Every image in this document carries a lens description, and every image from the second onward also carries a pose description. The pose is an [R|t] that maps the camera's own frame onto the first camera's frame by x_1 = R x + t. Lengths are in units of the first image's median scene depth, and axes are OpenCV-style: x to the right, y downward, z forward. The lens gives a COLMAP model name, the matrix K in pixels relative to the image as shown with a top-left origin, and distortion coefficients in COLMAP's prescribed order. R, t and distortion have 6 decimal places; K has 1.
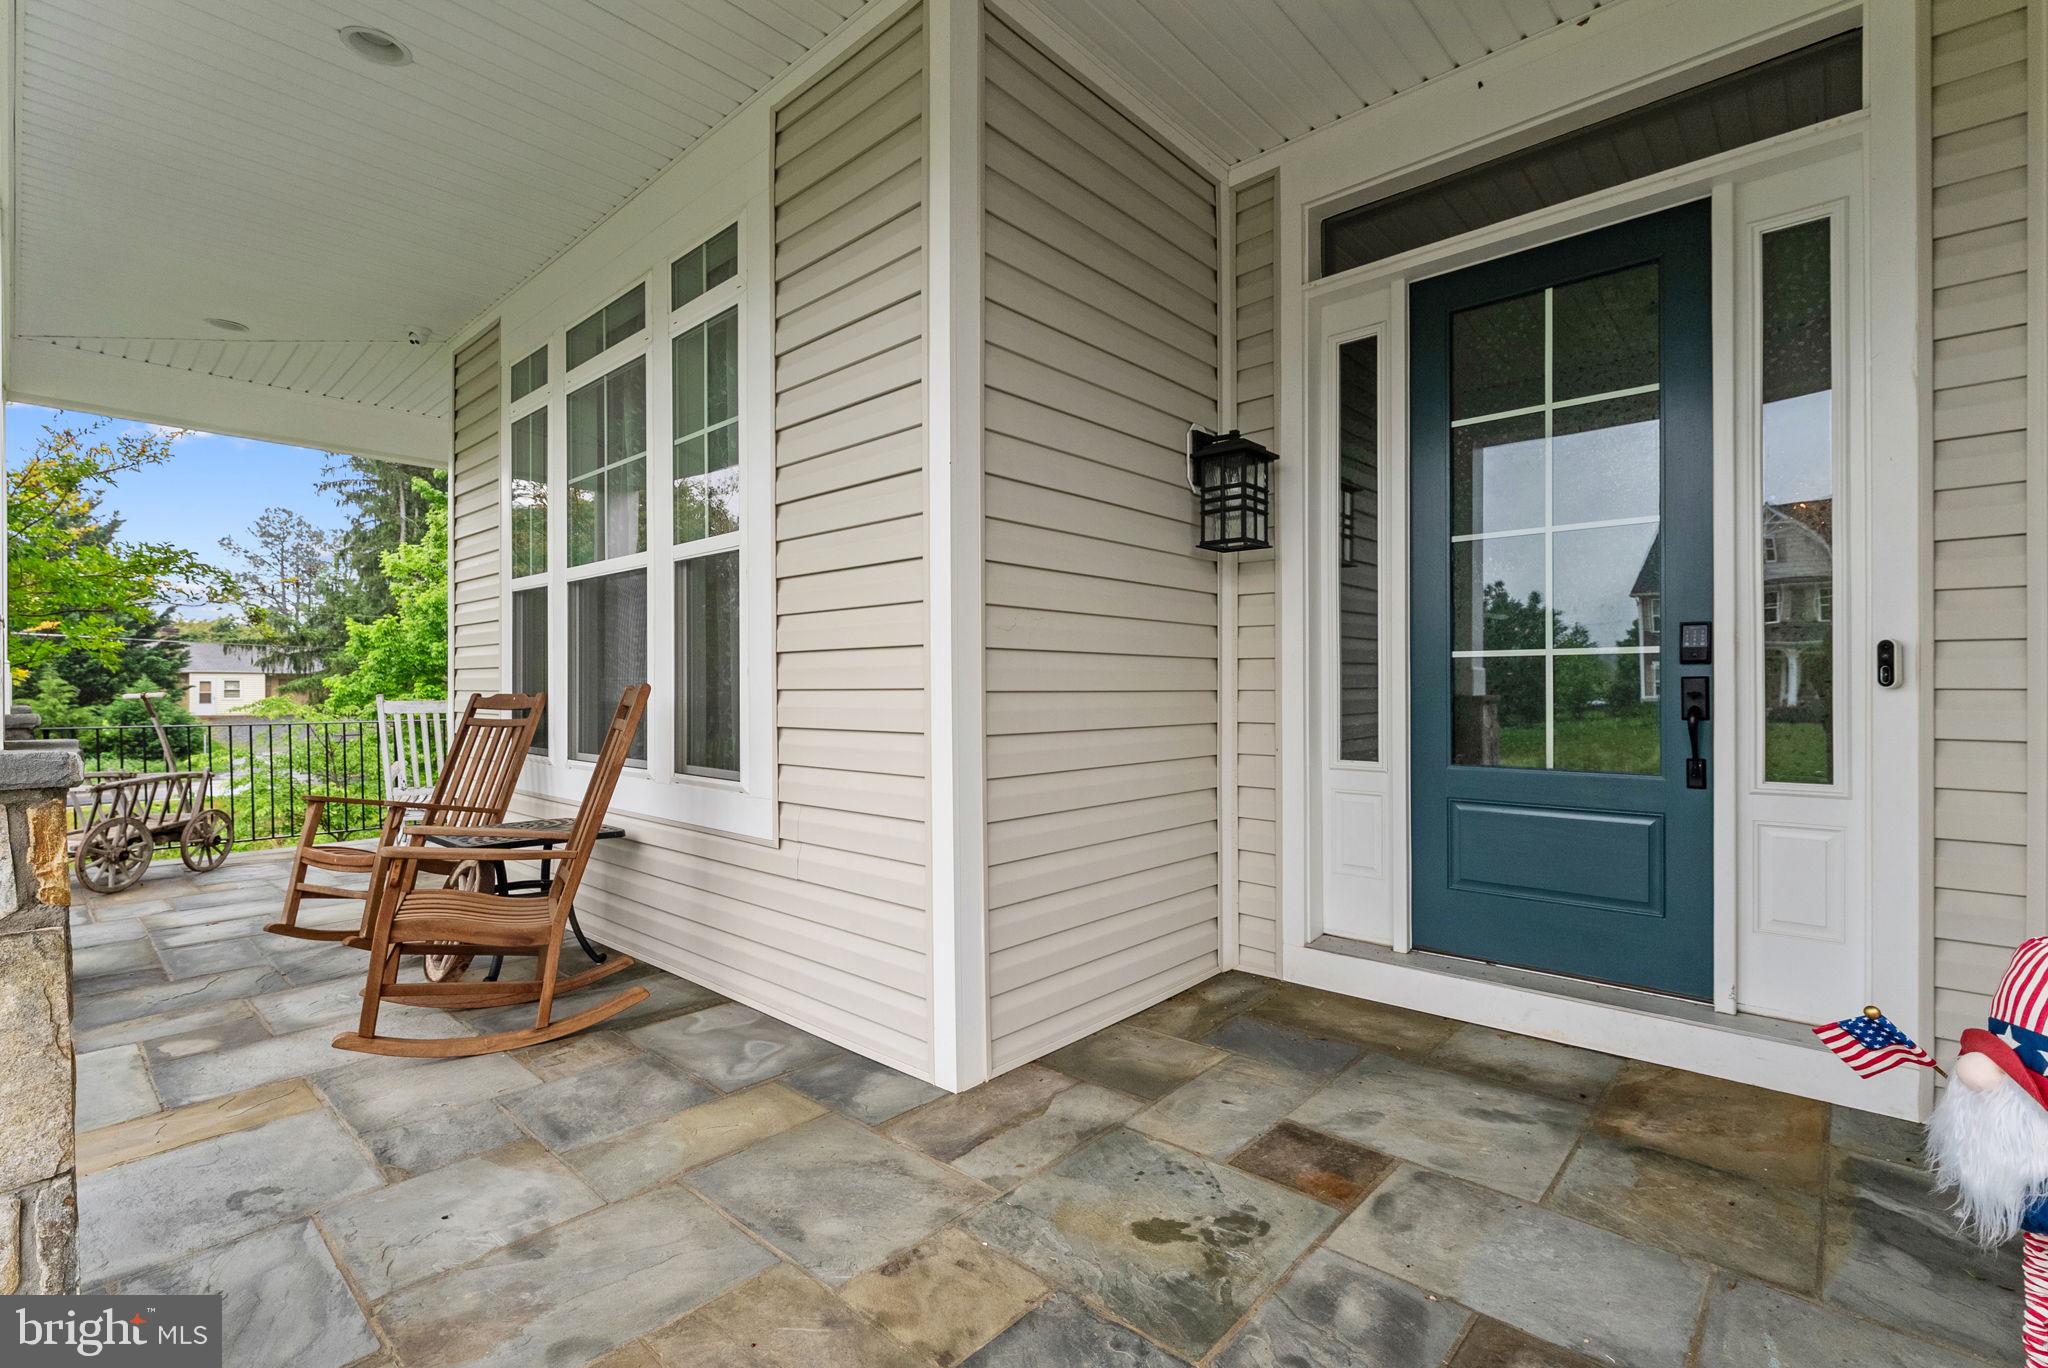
lens RADIAL K [[908.7, 0, 1021.4], [0, 908.7, 686.4], [0, 0, 1]] dist [-0.002665, 0.000064]
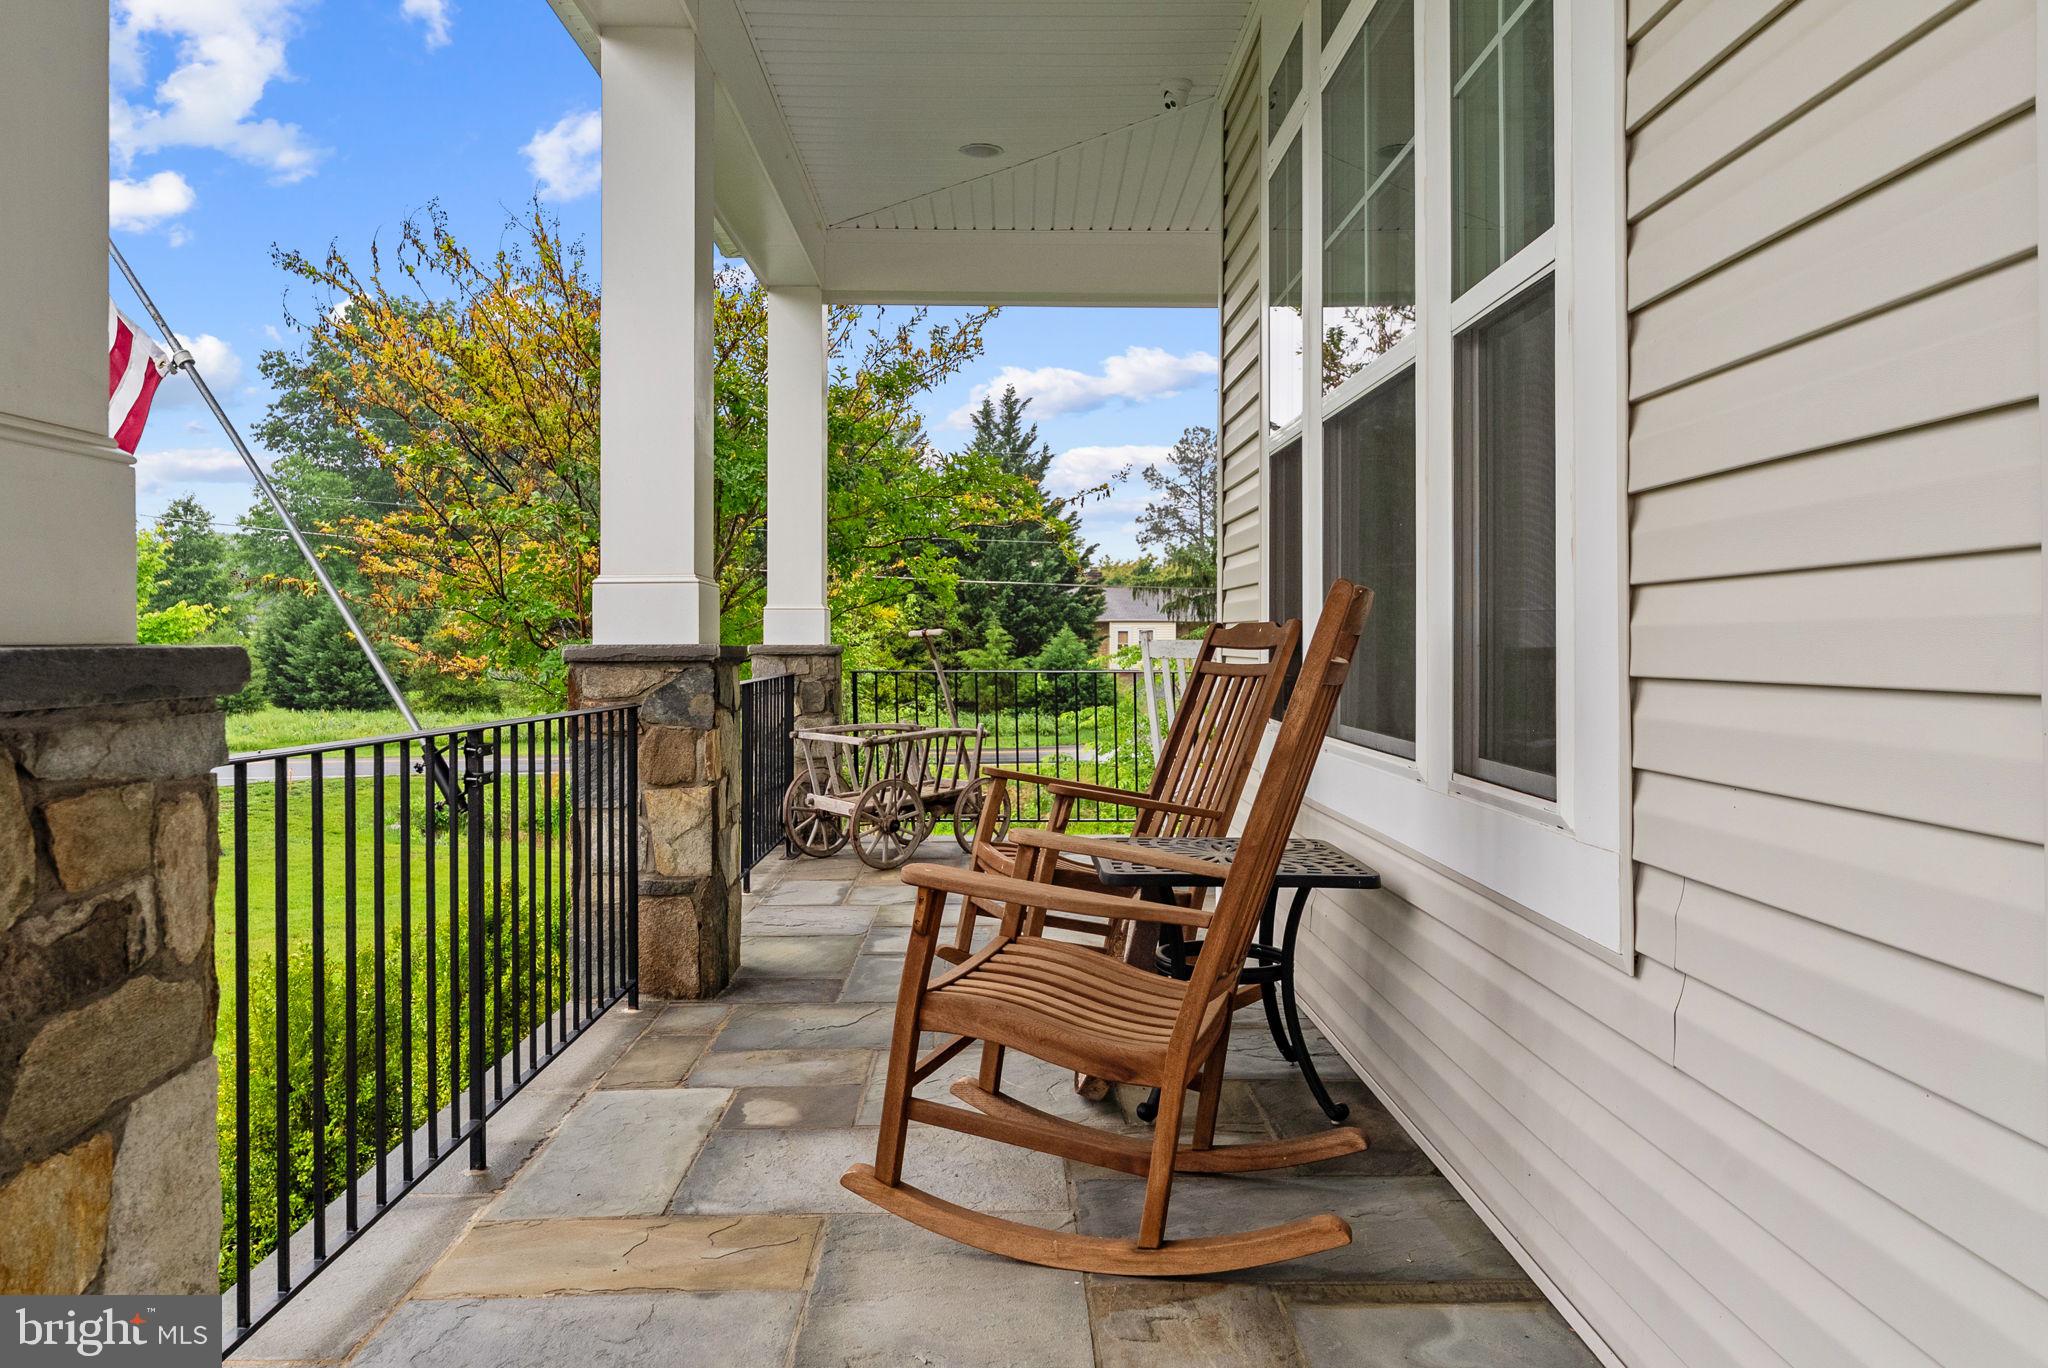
lens RADIAL K [[1363.1, 0, 1028.6], [0, 1363.1, 635.1], [0, 0, 1]] dist [0.005013, 0.000917]
pose [[0.685836, -0.001457, -0.727755, -0.005591], [-0.000846, 0.999996, -0.002799, 0.018238], [0.727756, 0.002535, 0.685831, 0.253995]]
